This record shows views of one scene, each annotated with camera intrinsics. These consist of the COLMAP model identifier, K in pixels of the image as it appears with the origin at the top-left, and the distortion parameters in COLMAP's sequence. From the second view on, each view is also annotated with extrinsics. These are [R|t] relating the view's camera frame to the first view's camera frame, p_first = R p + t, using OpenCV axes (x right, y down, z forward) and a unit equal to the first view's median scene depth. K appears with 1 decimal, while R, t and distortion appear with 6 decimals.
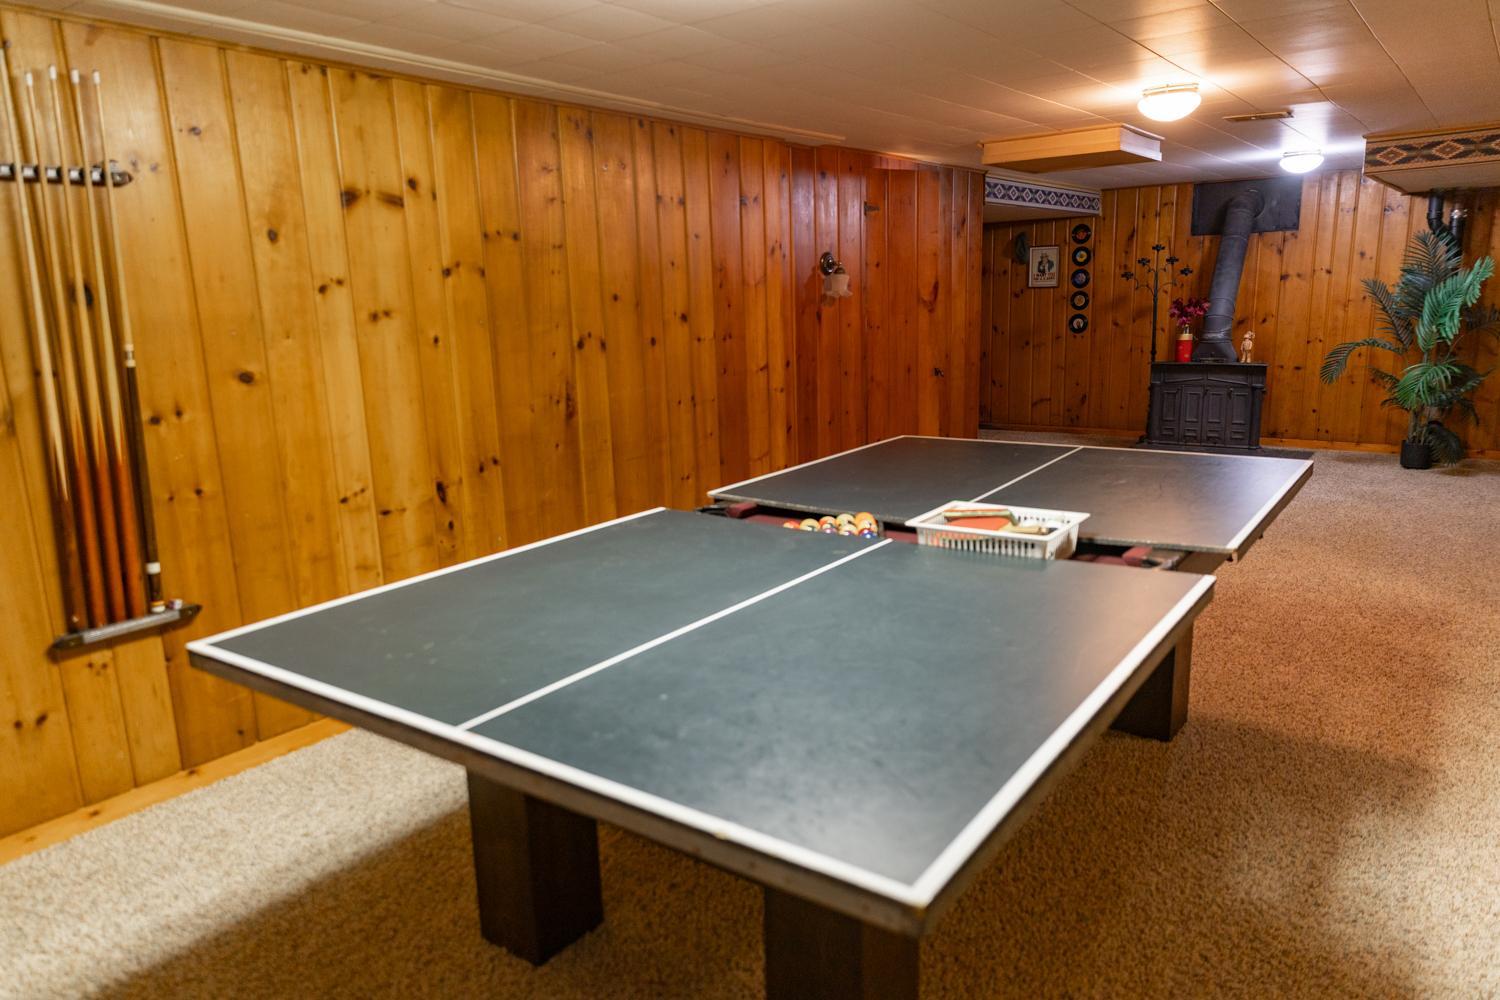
lens RADIAL K [[1005.1, 0, 747.6], [0, 1005.1, 505.9], [0, 0, 1]] dist [0.010952, 0.001925]
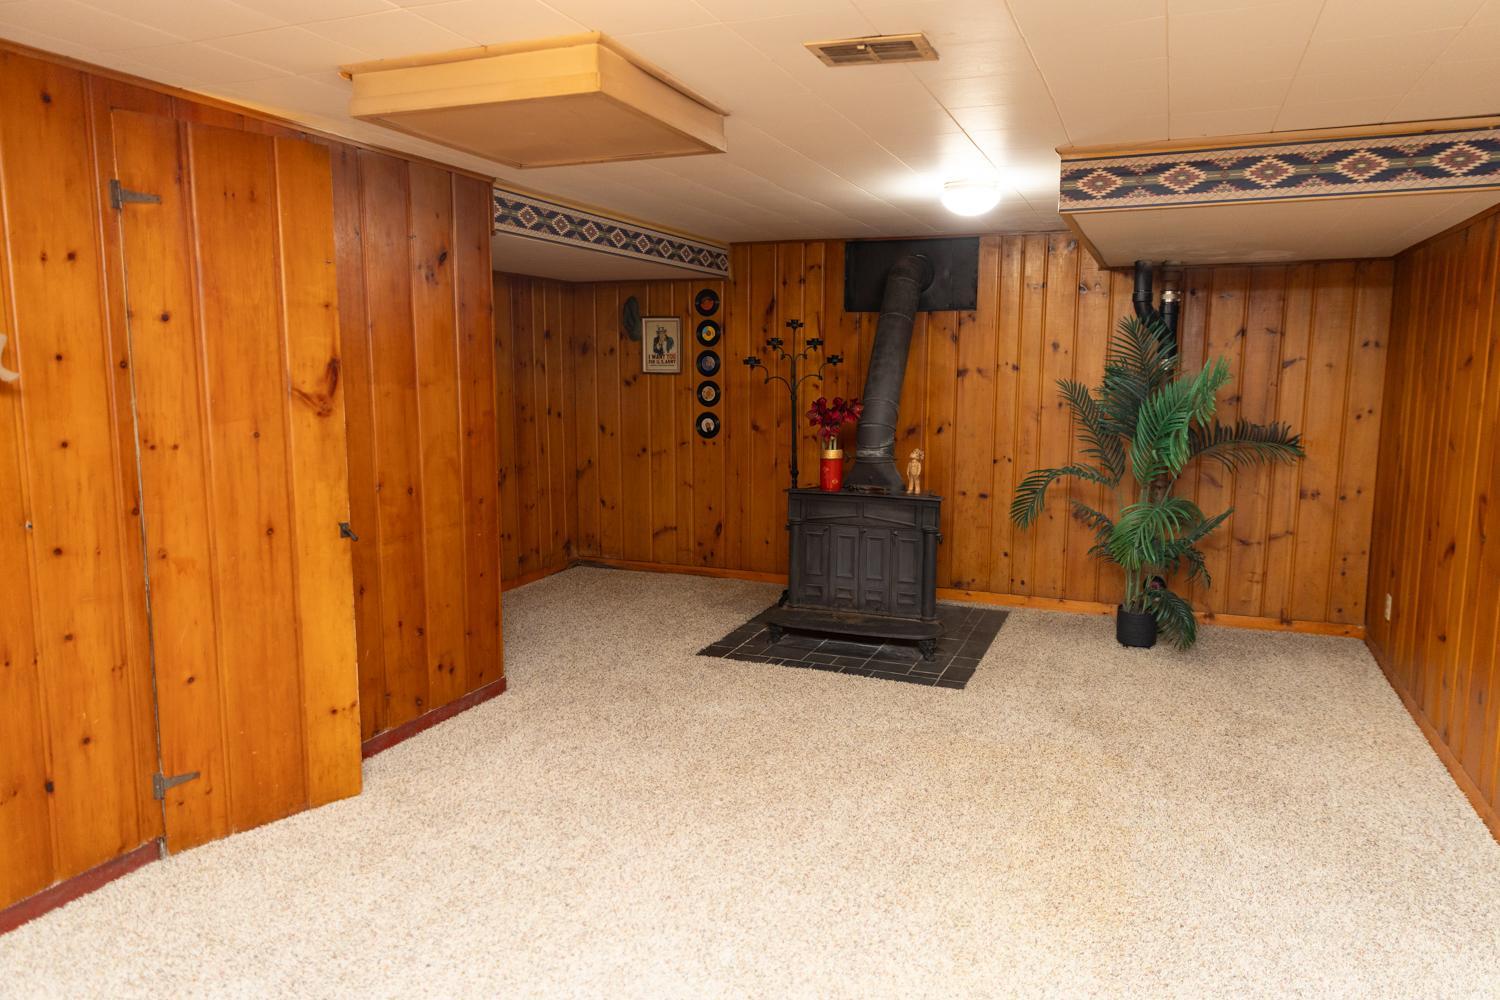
lens RADIAL K [[1046.6, 0, 753.1], [0, 1046.6, 500.8], [0, 0, 1]] dist [0.025360, -0.000296]
pose [[0.963946, 0.002995, 0.266082, 0.191243], [0.019506, 0.996451, -0.081881, -0.077817], [-0.265383, 0.084119, 0.960467, 0.330372]]
